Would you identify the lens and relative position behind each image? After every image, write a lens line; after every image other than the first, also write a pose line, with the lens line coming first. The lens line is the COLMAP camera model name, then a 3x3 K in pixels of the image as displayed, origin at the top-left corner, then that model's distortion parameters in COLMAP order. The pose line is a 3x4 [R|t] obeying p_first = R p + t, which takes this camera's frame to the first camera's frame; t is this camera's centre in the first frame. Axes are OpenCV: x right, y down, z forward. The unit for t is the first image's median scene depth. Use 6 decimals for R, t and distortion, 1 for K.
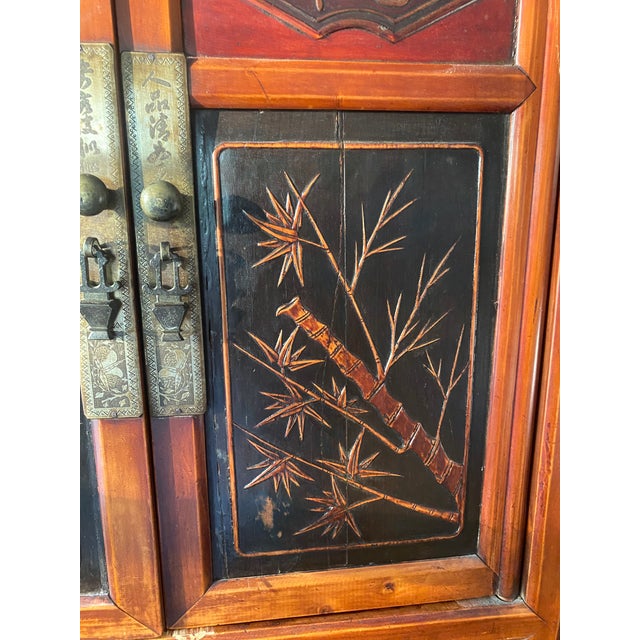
lens RADIAL K [[583.7, 0, 320.0], [0, 583.7, 320.0], [0, 0, 1]] dist [-0.000359, -0.006724]
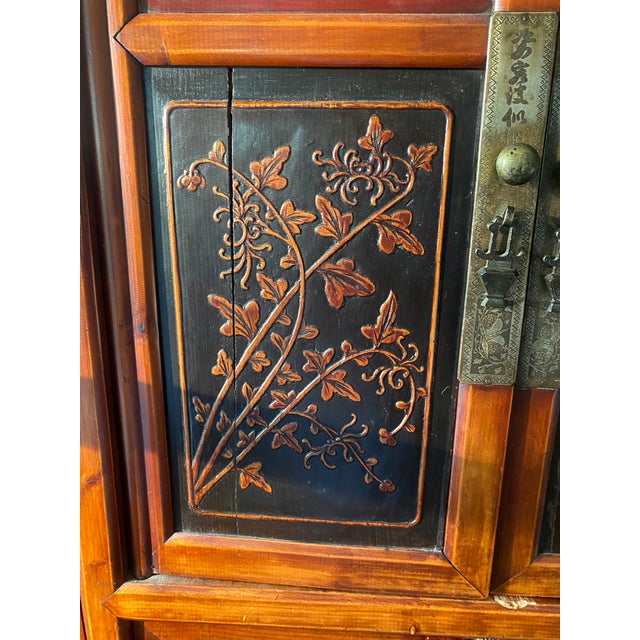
lens RADIAL K [[583.7, 0, 320.0], [0, 583.7, 320.0], [0, 0, 1]] dist [-0.000359, -0.006724]
pose [[0.981405, 0.067587, -0.179654, -0.430640], [-0.061576, 0.997347, 0.038834, 0.030451], [0.181802, -0.027049, 0.982963, -0.055613]]
